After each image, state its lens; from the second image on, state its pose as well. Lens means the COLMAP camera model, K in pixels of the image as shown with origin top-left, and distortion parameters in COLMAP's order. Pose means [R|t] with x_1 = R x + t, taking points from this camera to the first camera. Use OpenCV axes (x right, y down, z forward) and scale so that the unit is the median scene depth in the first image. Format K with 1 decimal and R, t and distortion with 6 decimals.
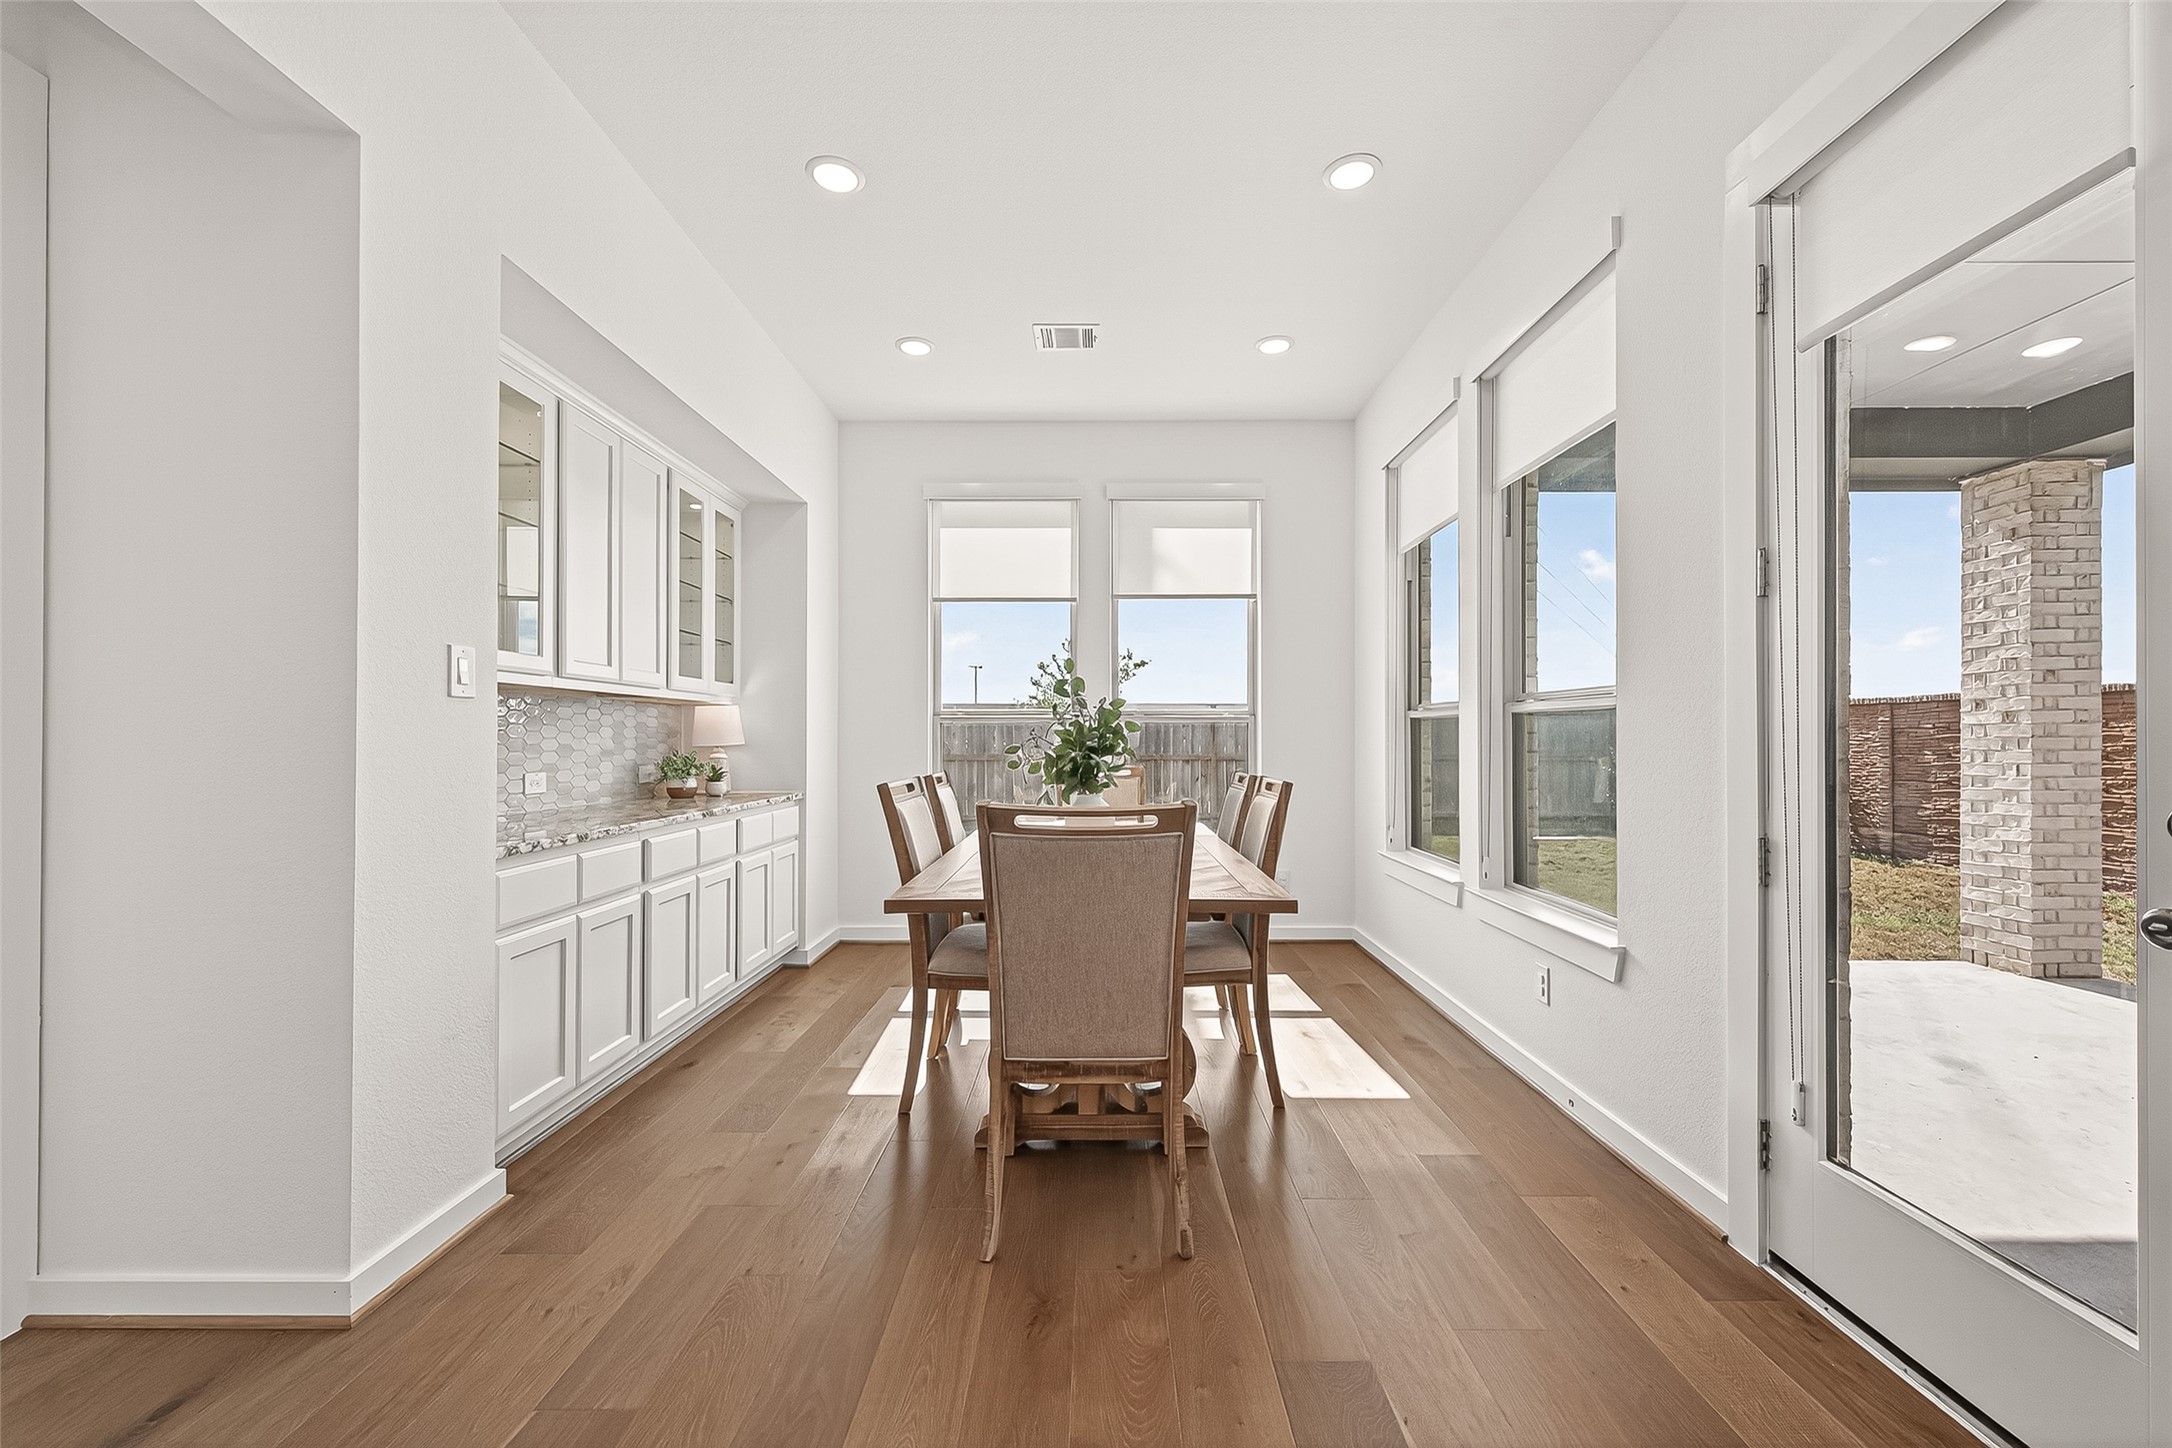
lens RADIAL K [[849.0, 0, 1091.1], [0, 849.0, 728.7], [0, 0, 1]] dist [0.013251, -0.000225]
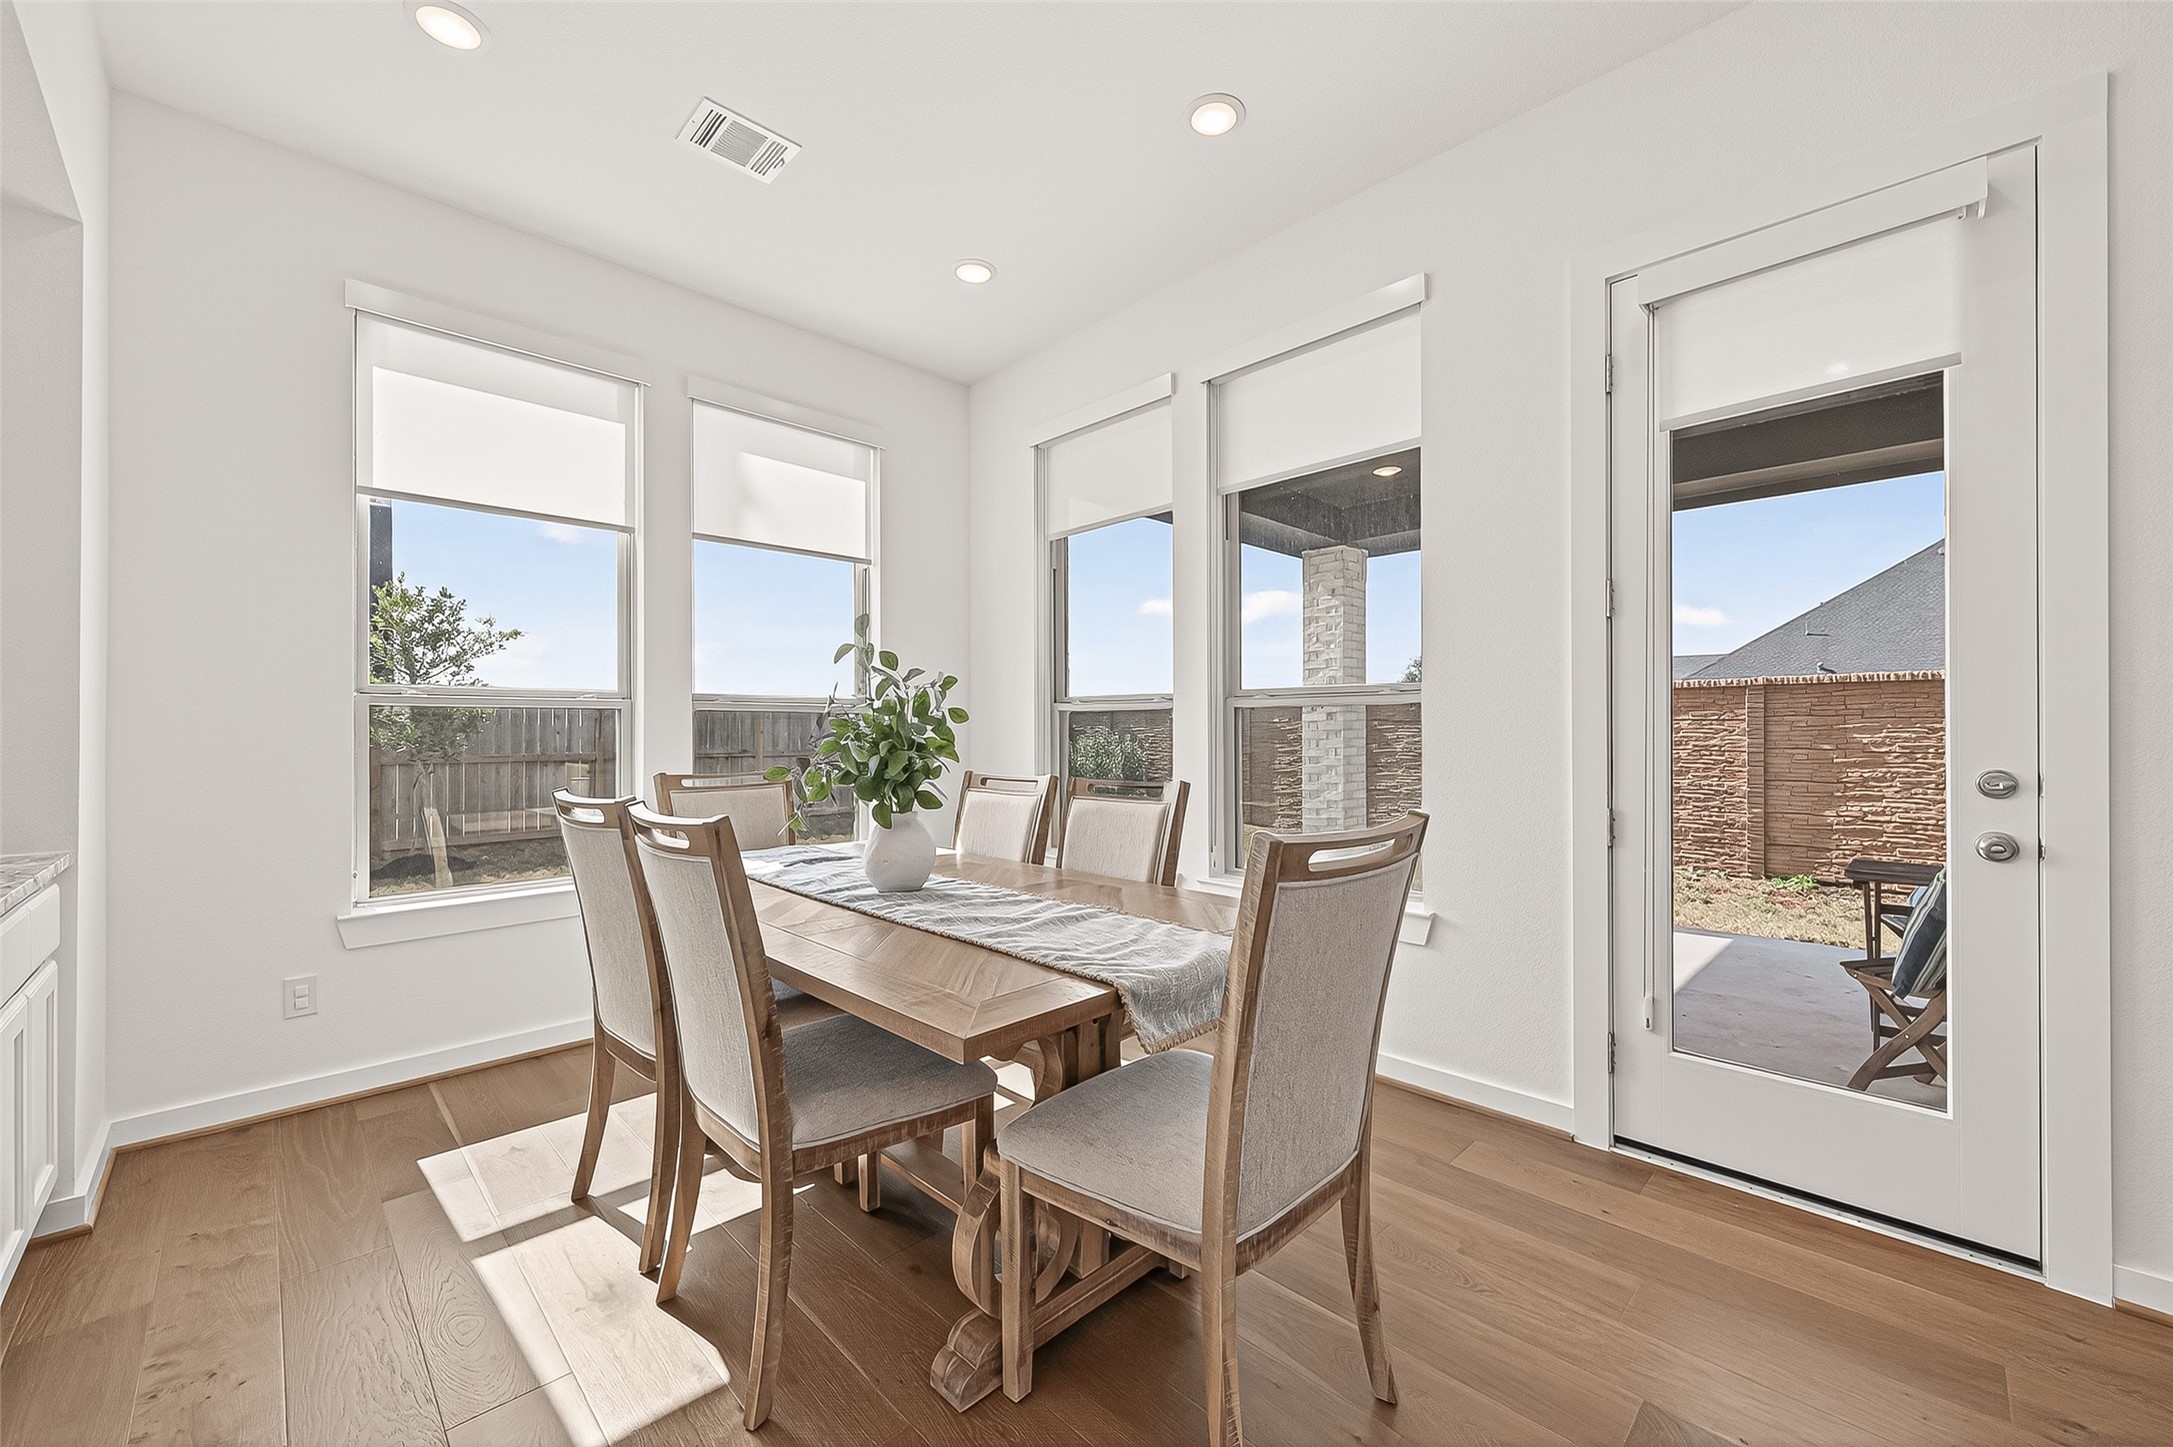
lens RADIAL K [[849.3, 0, 1090.4], [0, 849.3, 729.2], [0, 0, 1]] dist [0.013251, -0.000225]
pose [[0.706548, -0.000077, 0.707666, -0.256902], [-0.004903, 0.999975, 0.005004, 0.003241], [-0.707649, -0.007005, 0.706530, 0.263562]]
